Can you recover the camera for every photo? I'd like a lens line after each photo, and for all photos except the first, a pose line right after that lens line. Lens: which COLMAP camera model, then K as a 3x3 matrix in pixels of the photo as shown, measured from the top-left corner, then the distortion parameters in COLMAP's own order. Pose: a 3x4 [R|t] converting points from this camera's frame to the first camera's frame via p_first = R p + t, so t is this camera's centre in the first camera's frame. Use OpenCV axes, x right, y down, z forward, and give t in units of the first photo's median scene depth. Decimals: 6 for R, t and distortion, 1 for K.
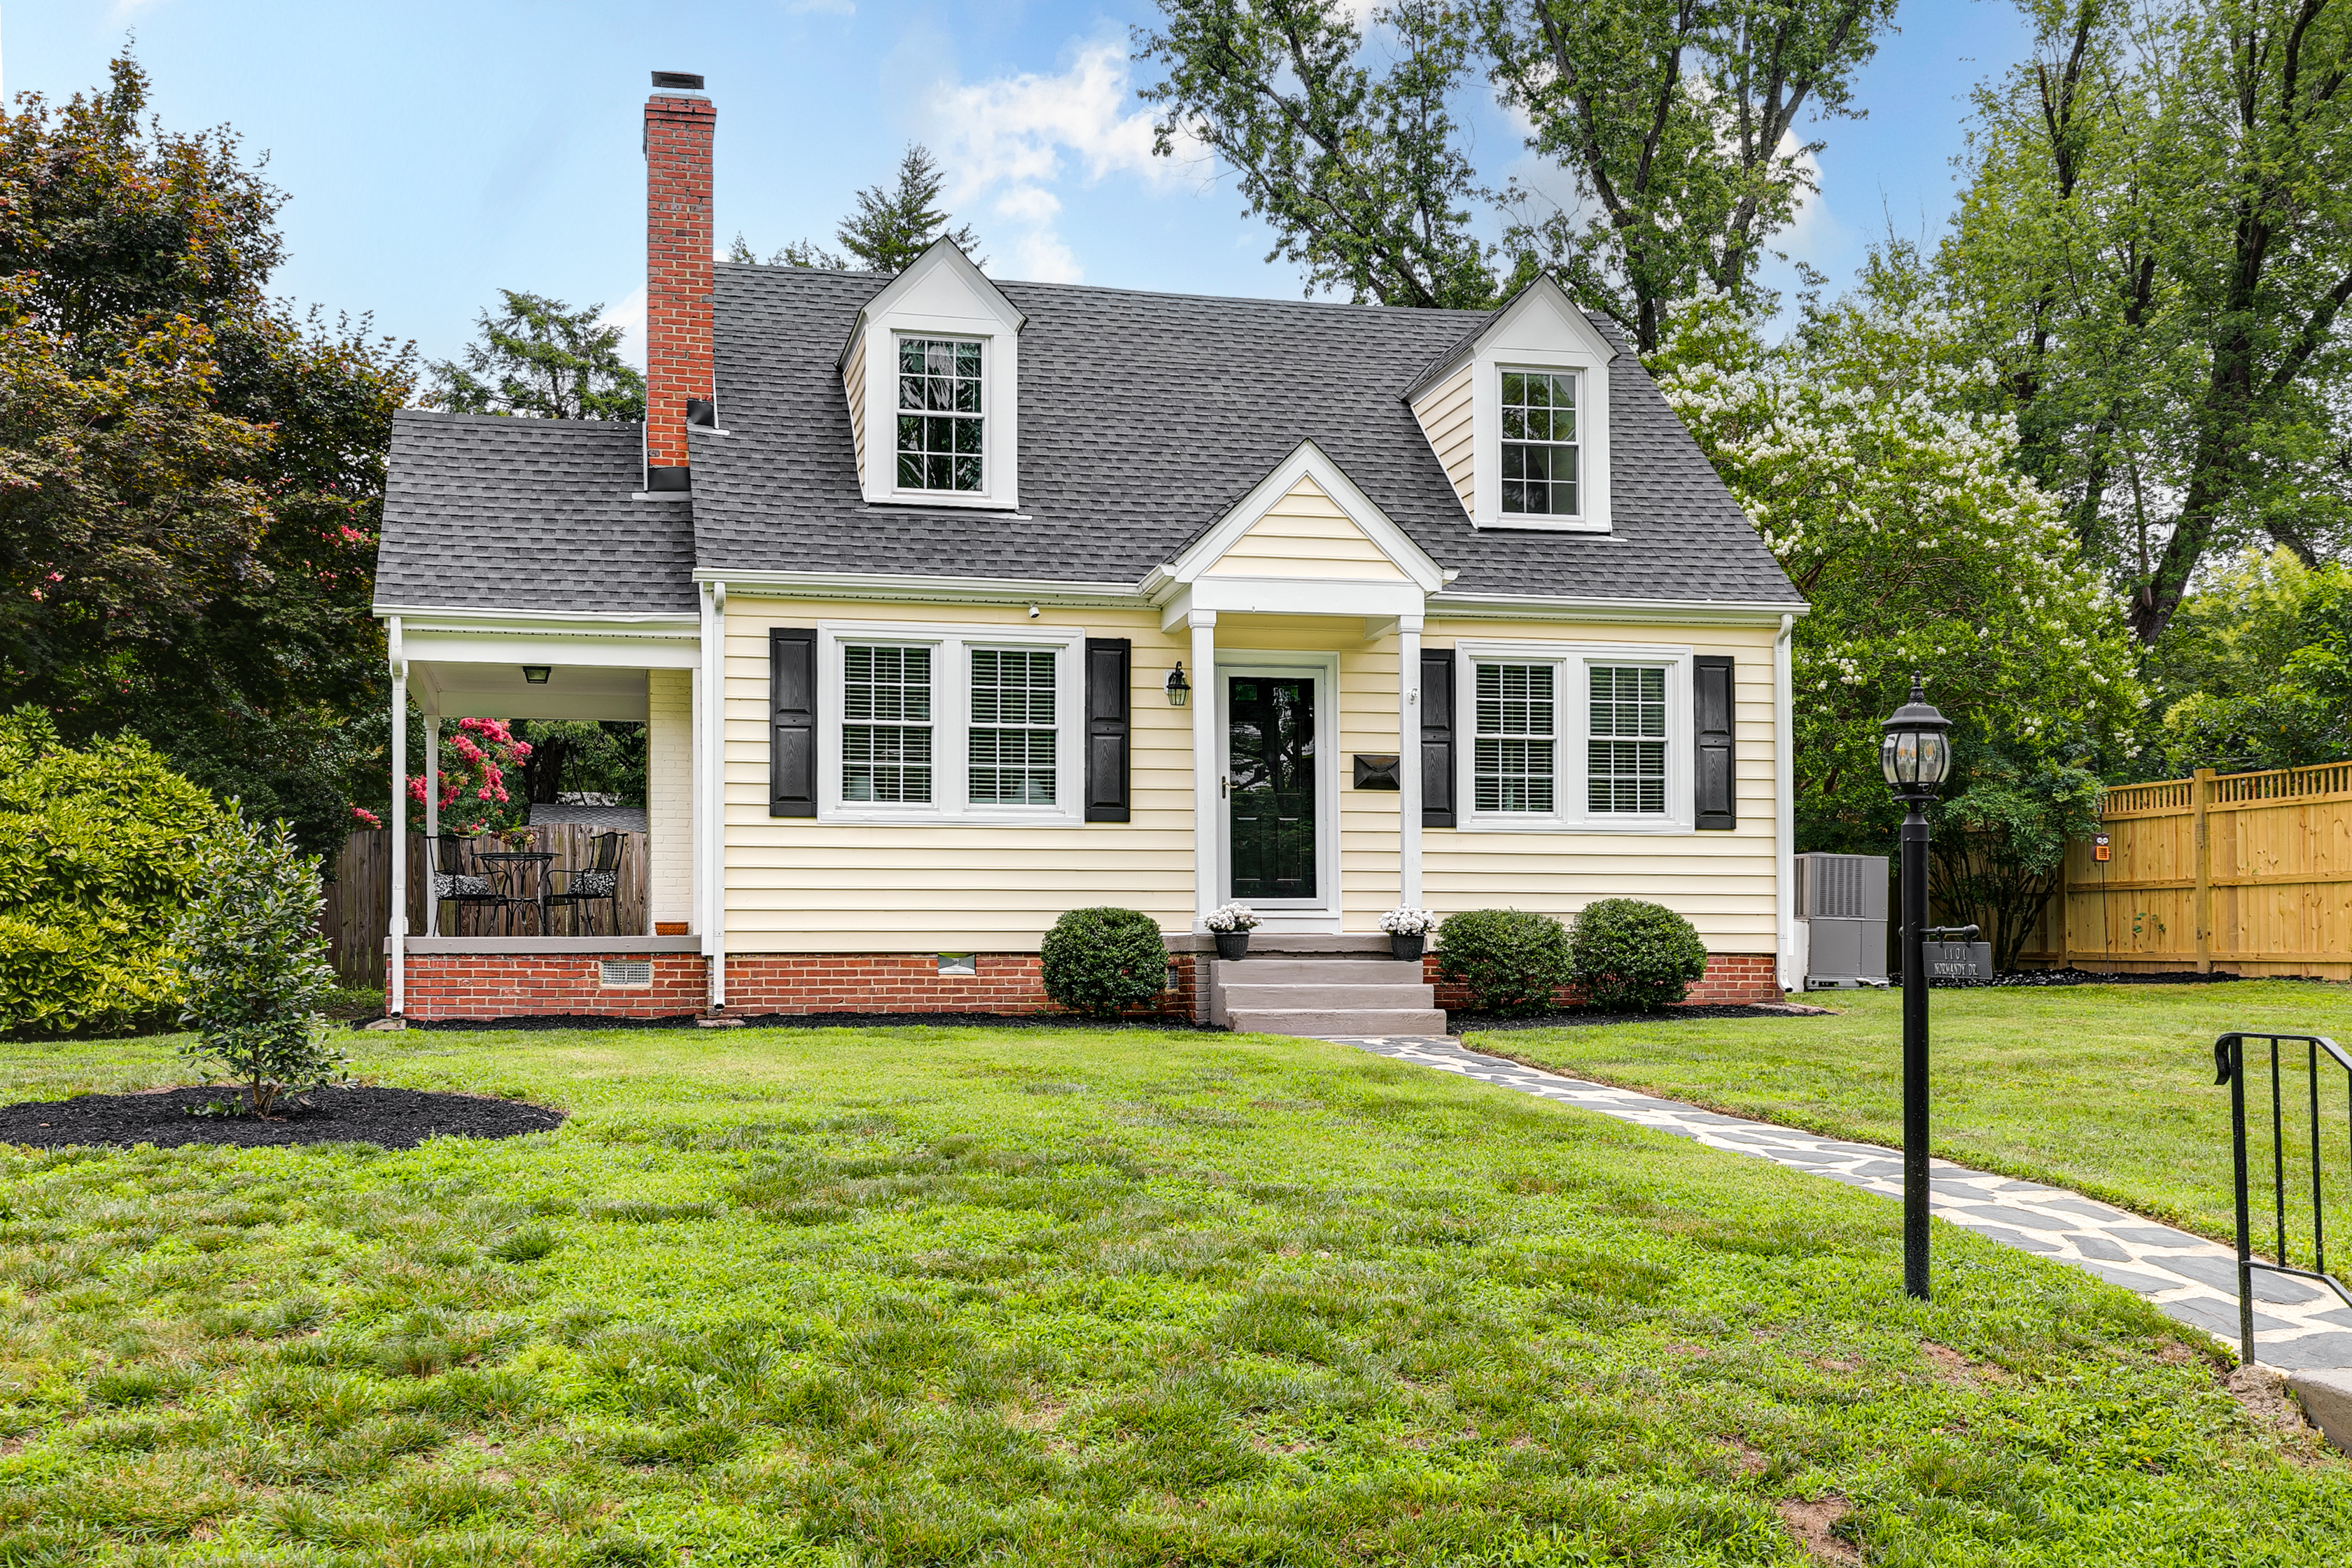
lens RADIAL K [[2249.7, 0, 1174.0], [0, 2249.7, 785.9], [0, 0, 1]] dist [0.000907, 0.000000]
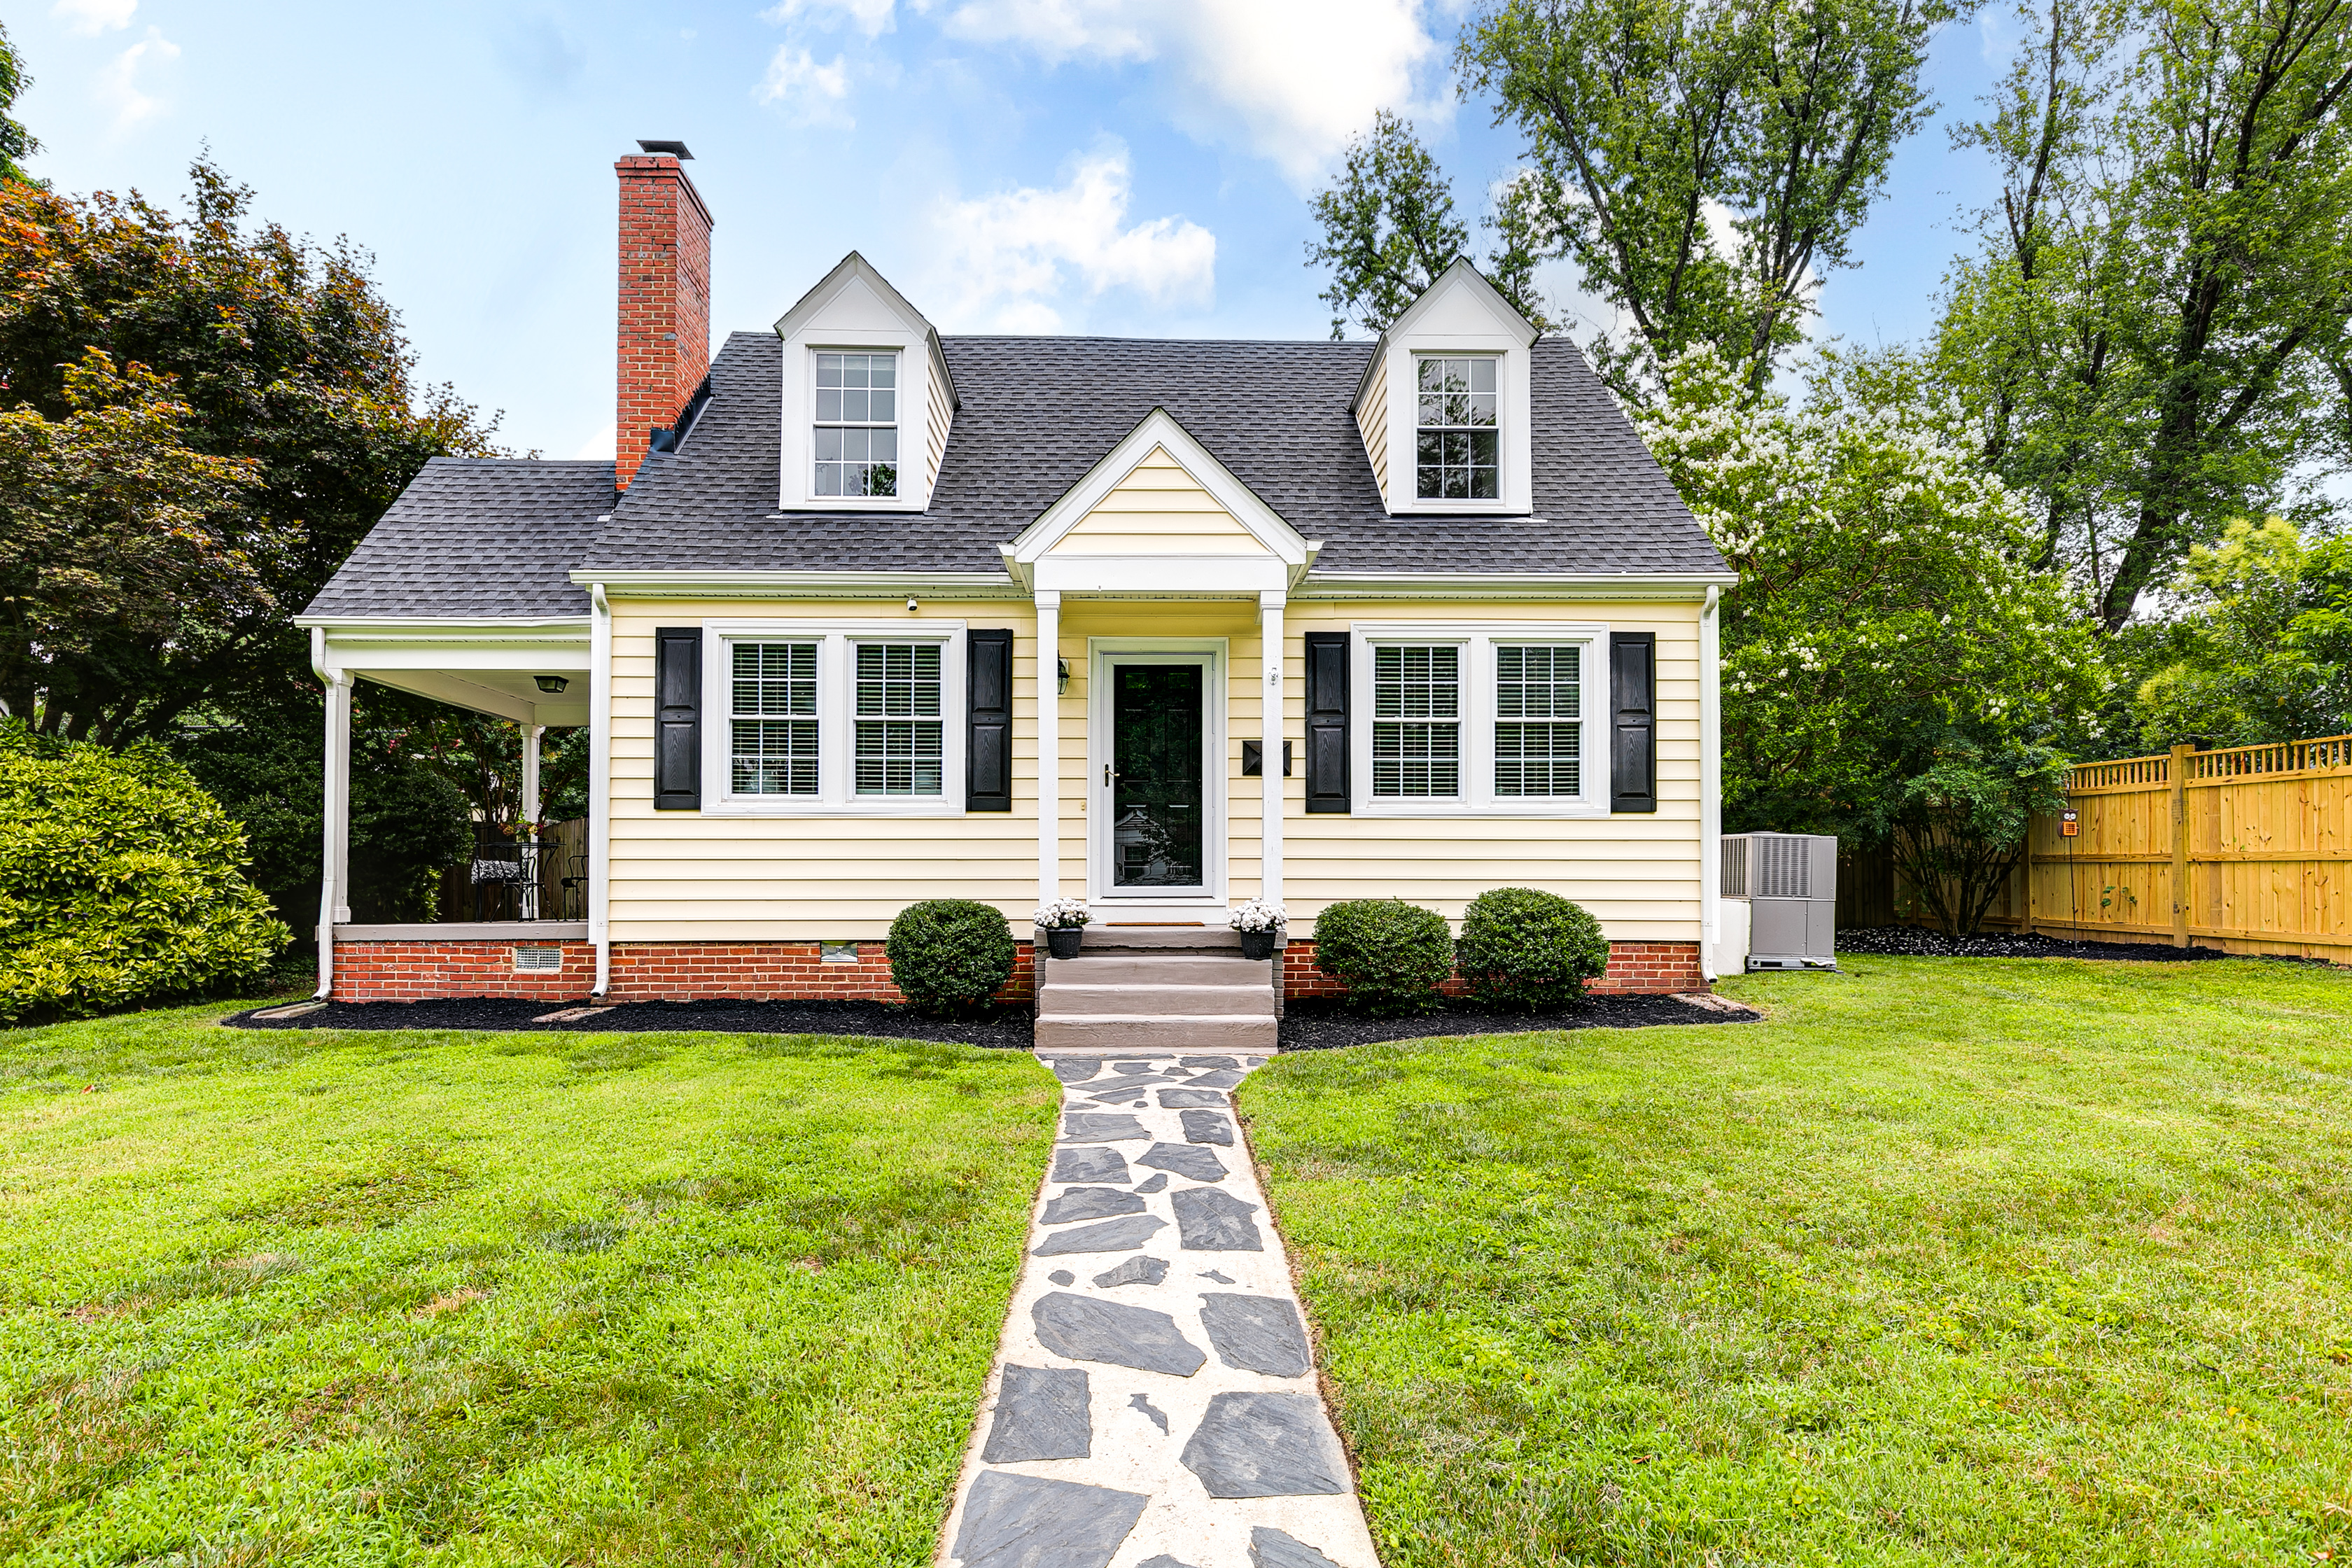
lens RADIAL K [[1269.5, 0, 1211.5], [0, 1269.5, 818.6], [0, 0, 1]] dist [-0.000551, -0.002379]
pose [[0.981857, -0.007690, -0.189465, 0.162252], [0.013615, 0.999457, 0.029995, 0.003179], [0.189132, -0.032030, 0.981429, 0.422515]]
